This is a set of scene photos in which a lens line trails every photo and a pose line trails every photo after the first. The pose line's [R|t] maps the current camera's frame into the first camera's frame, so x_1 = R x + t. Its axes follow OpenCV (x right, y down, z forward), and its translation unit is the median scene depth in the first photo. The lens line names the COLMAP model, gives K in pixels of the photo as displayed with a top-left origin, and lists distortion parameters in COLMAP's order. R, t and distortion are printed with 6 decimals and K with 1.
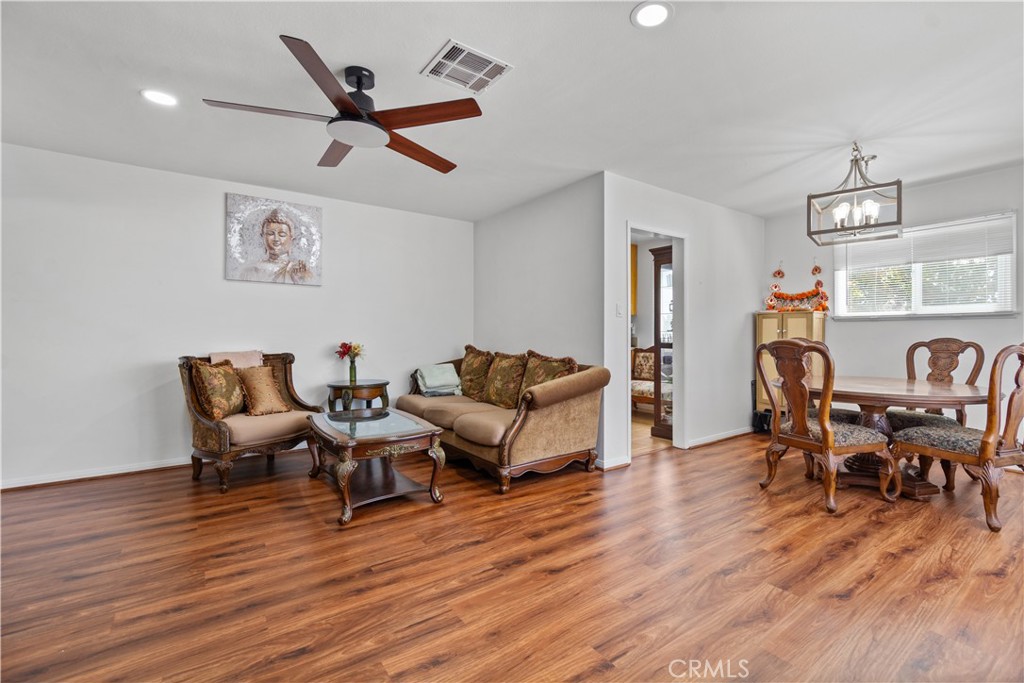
lens RADIAL K [[459.9, 0, 543.9], [0, 459.9, 338.7], [0, 0, 1]] dist [0.001871, -0.000006]
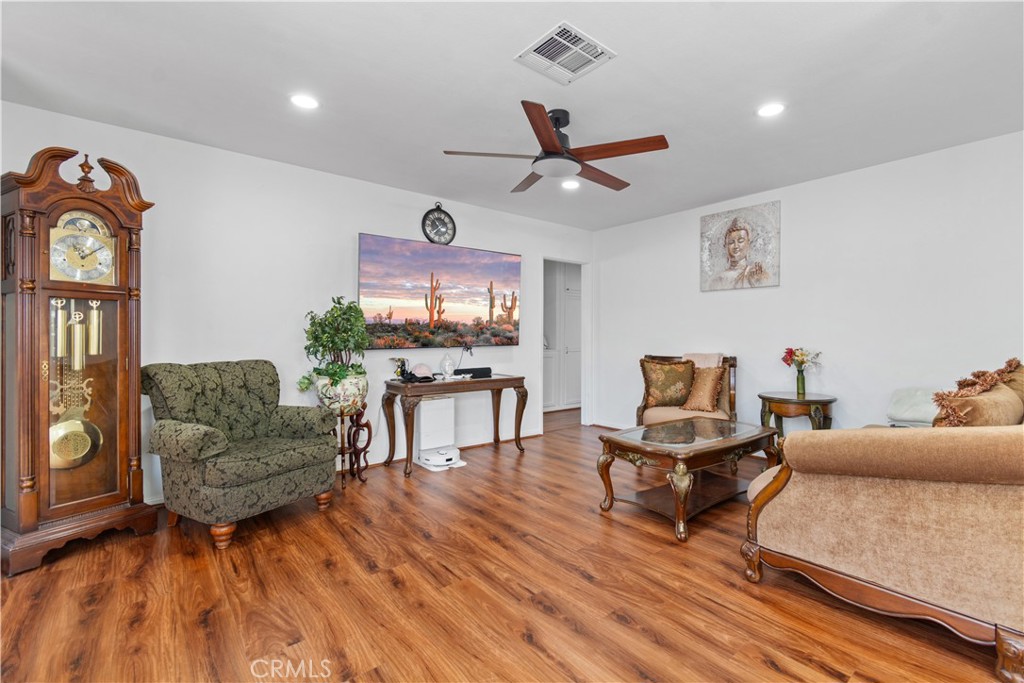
lens RADIAL K [[459.9, 0, 543.9], [0, 459.9, 338.7], [0, 0, 1]] dist [0.001871, -0.000006]
pose [[0.053094, 0.005342, -0.998575, 0.584259], [-0.008930, 0.999948, 0.004874, -0.013419], [0.998550, 0.008658, 0.053139, 0.696124]]
